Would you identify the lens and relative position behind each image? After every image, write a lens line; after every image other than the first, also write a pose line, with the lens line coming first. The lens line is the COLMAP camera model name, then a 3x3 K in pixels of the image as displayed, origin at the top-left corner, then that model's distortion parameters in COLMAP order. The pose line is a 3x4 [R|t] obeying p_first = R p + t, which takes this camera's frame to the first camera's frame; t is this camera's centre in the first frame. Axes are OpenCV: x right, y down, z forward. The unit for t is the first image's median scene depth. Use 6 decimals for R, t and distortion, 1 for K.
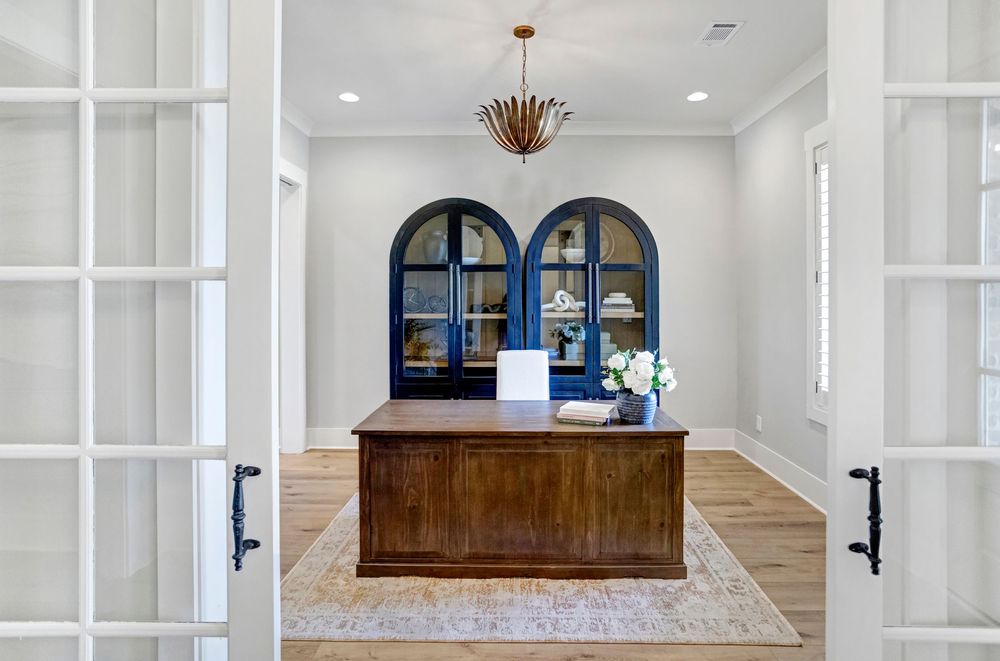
lens RADIAL K [[526.0, 0, 481.0], [0, 526.0, 297.3], [0, 0, 1]] dist [-0.029959, 0.010304]
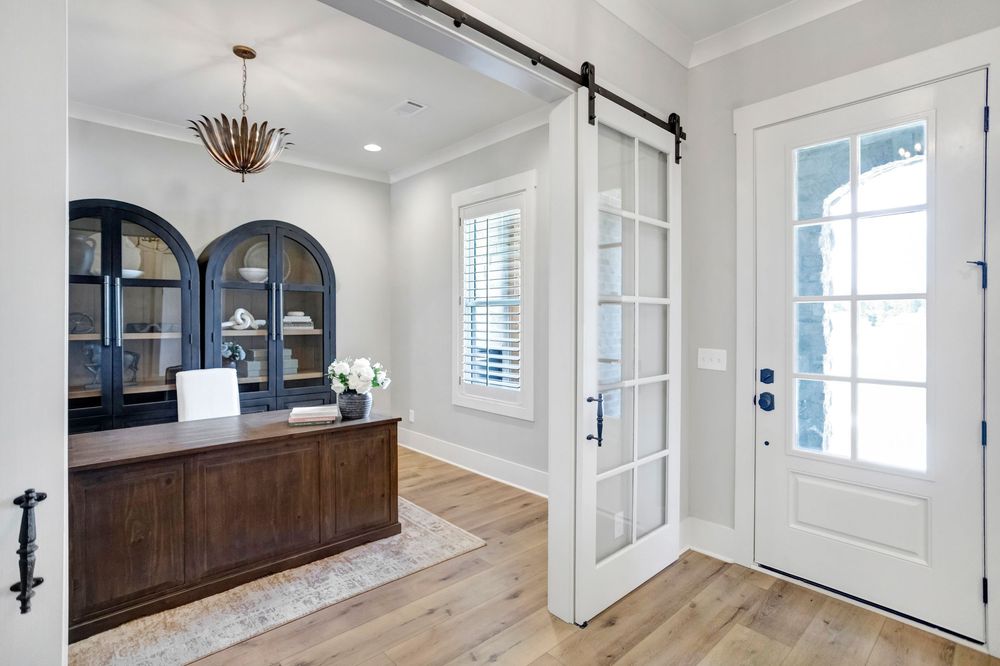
lens RADIAL K [[497.6, 0, 499.6], [0, 497.6, 322.8], [0, 0, 1]] dist [0.004085, 0.004029]
pose [[0.733626, -0.005991, 0.679527, -0.241910], [0.001667, 0.999974, 0.007016, 0.014168], [-0.679551, -0.004014, 0.733617, -0.060160]]
